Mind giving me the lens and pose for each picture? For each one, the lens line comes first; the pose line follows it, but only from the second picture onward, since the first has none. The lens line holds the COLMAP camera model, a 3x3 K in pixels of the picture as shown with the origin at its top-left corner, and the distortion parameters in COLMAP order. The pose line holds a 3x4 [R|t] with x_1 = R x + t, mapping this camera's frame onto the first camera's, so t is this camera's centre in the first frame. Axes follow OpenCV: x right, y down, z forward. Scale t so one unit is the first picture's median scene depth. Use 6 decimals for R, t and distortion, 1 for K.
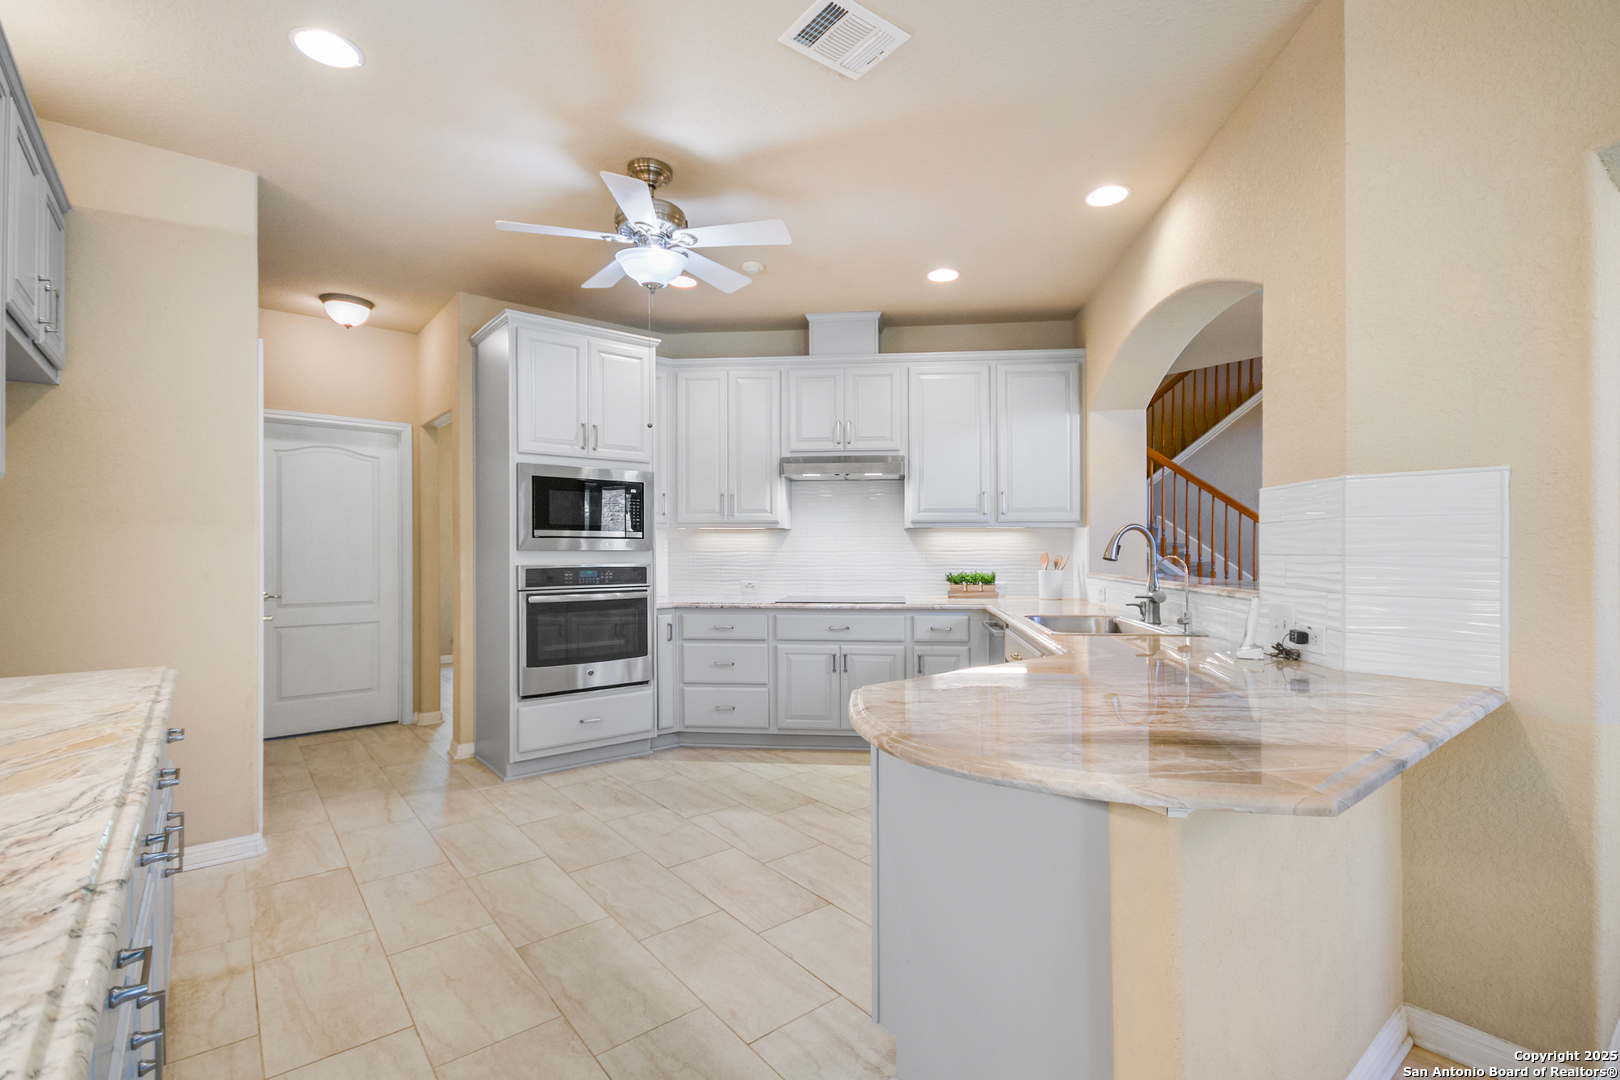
lens RADIAL K [[729.3, 0, 842.0], [0, 729.3, 544.4], [0, 0, 1]] dist [0.000034, -0.001184]
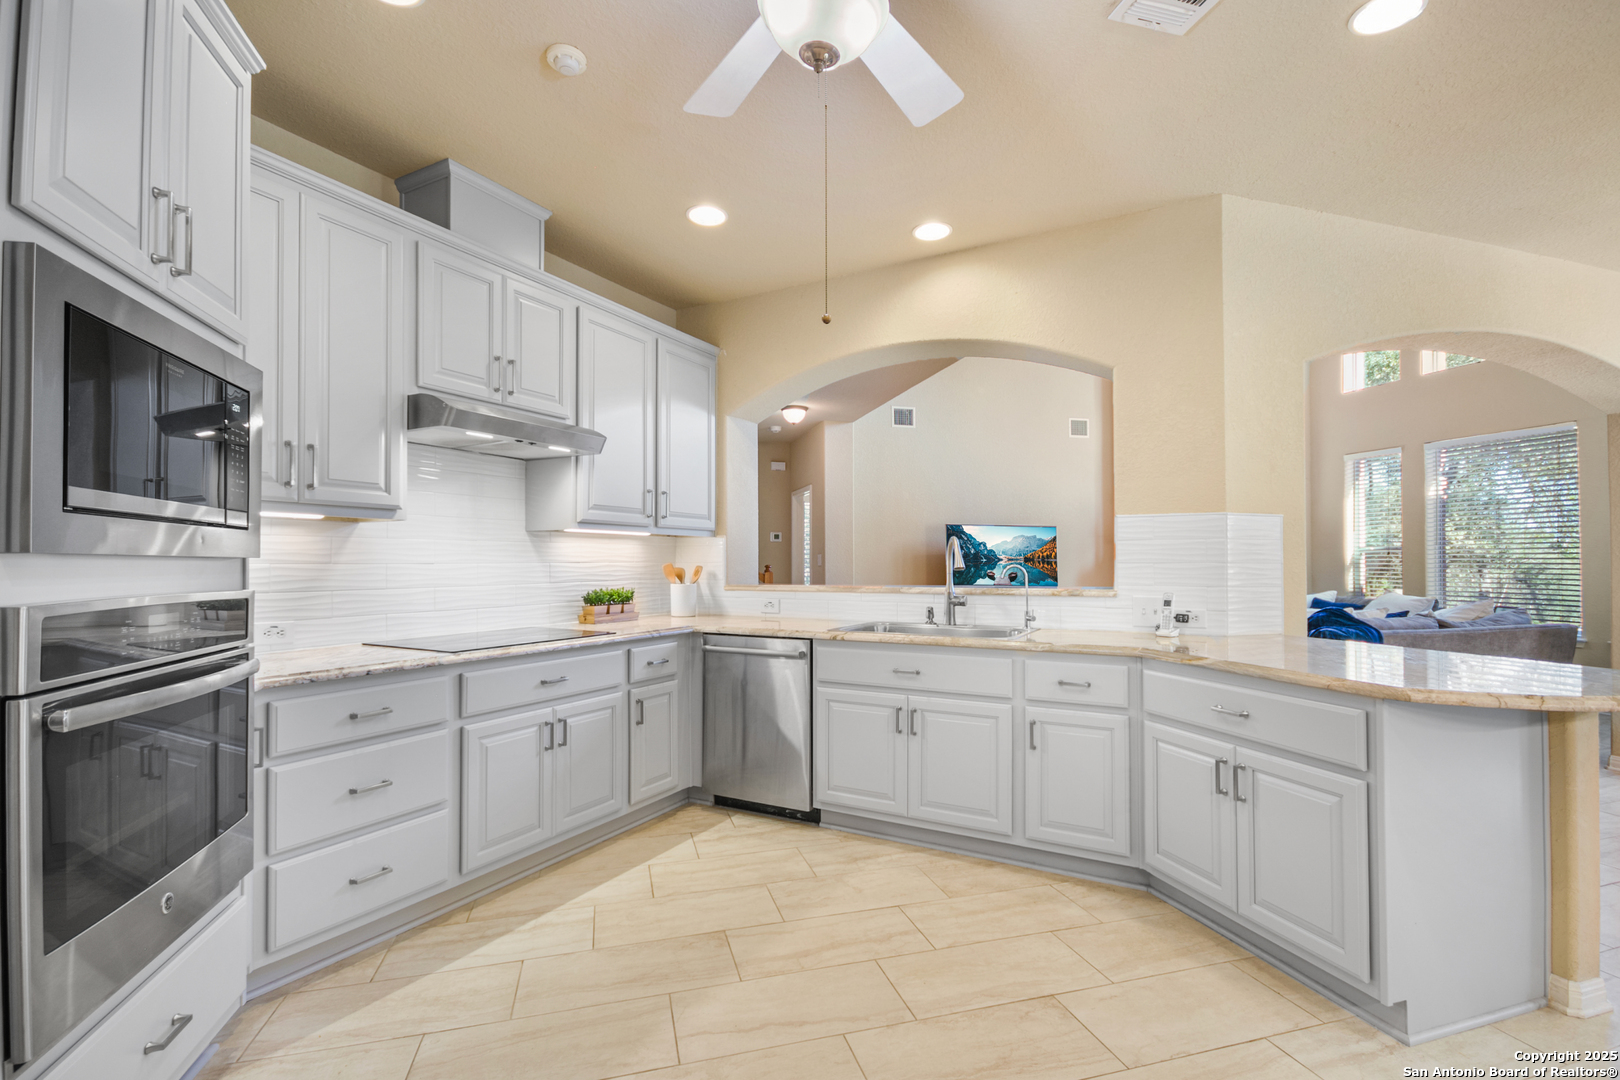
lens RADIAL K [[729.3, 0, 814.0], [0, 729.3, 555.3], [0, 0, 1]] dist [0.000034, -0.001184]
pose [[0.409740, 0.011846, 0.912126, -0.495620], [-0.008462, 0.999922, -0.009184, 0.007792], [-0.912163, -0.003956, 0.409808, 0.520484]]
